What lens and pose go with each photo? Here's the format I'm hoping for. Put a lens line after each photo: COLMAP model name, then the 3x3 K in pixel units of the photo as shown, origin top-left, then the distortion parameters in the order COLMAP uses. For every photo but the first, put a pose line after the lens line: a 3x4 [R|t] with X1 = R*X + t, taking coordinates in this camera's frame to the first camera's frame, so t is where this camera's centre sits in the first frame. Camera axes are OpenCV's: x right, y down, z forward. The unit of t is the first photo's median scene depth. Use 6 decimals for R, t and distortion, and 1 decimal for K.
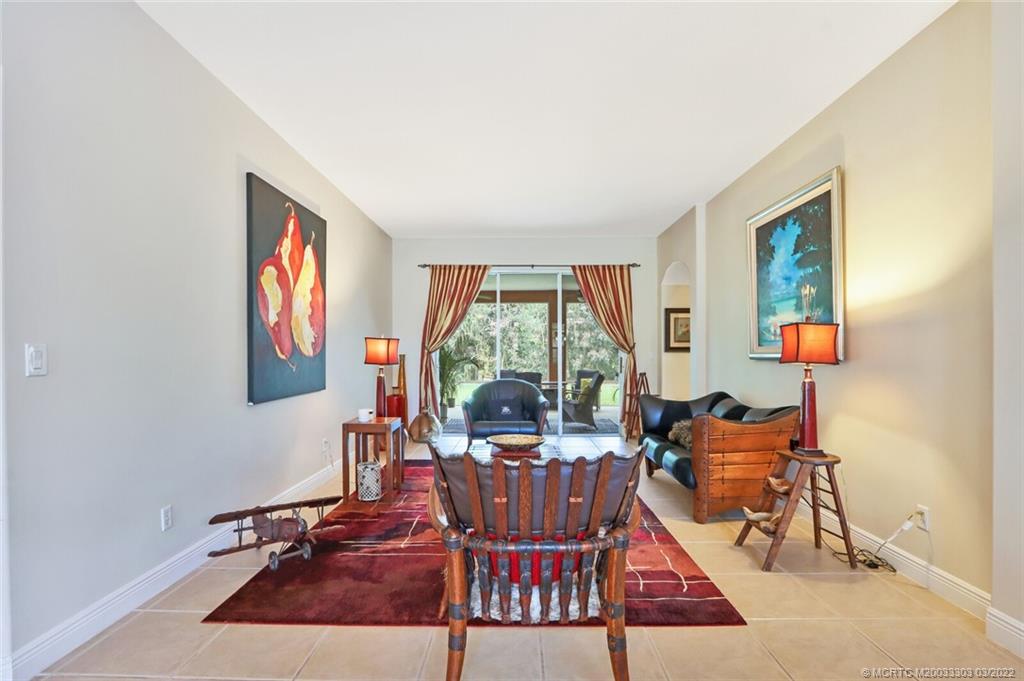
lens RADIAL K [[489.8, 0, 507.7], [0, 489.8, 355.7], [0, 0, 1]] dist [-0.012640, 0.001062]
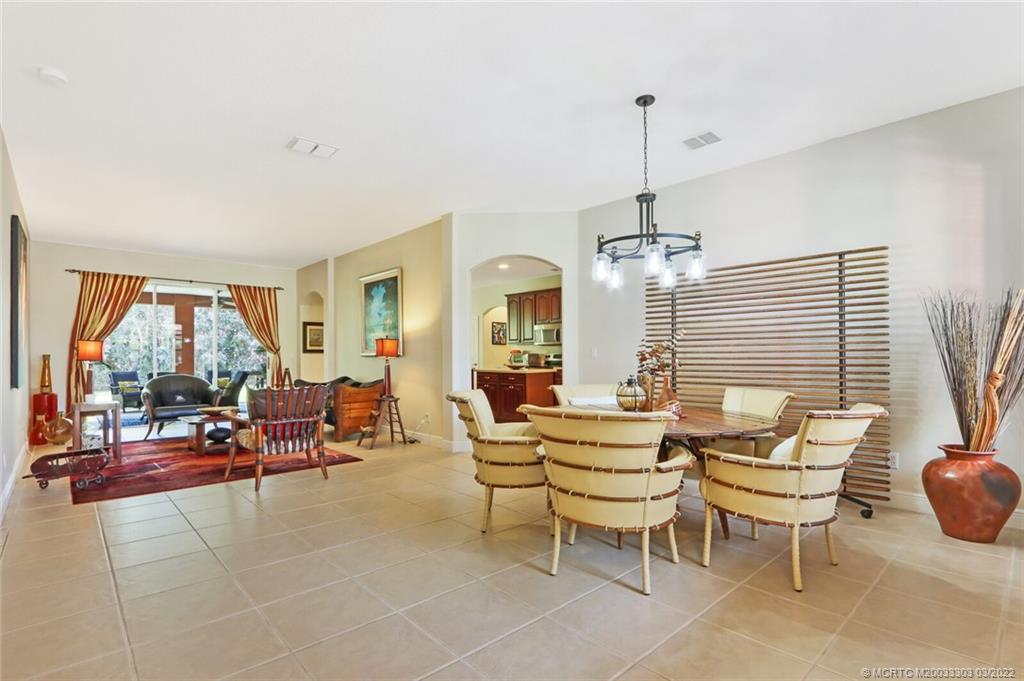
lens RADIAL K [[489.8, 0, 507.7], [0, 489.8, 355.7], [0, 0, 1]] dist [-0.012640, 0.001062]
pose [[0.722635, -0.001258, 0.691229, -0.271634], [0.006185, 0.999970, -0.004646, 0.012635], [-0.691203, 0.007632, 0.722621, -0.509518]]
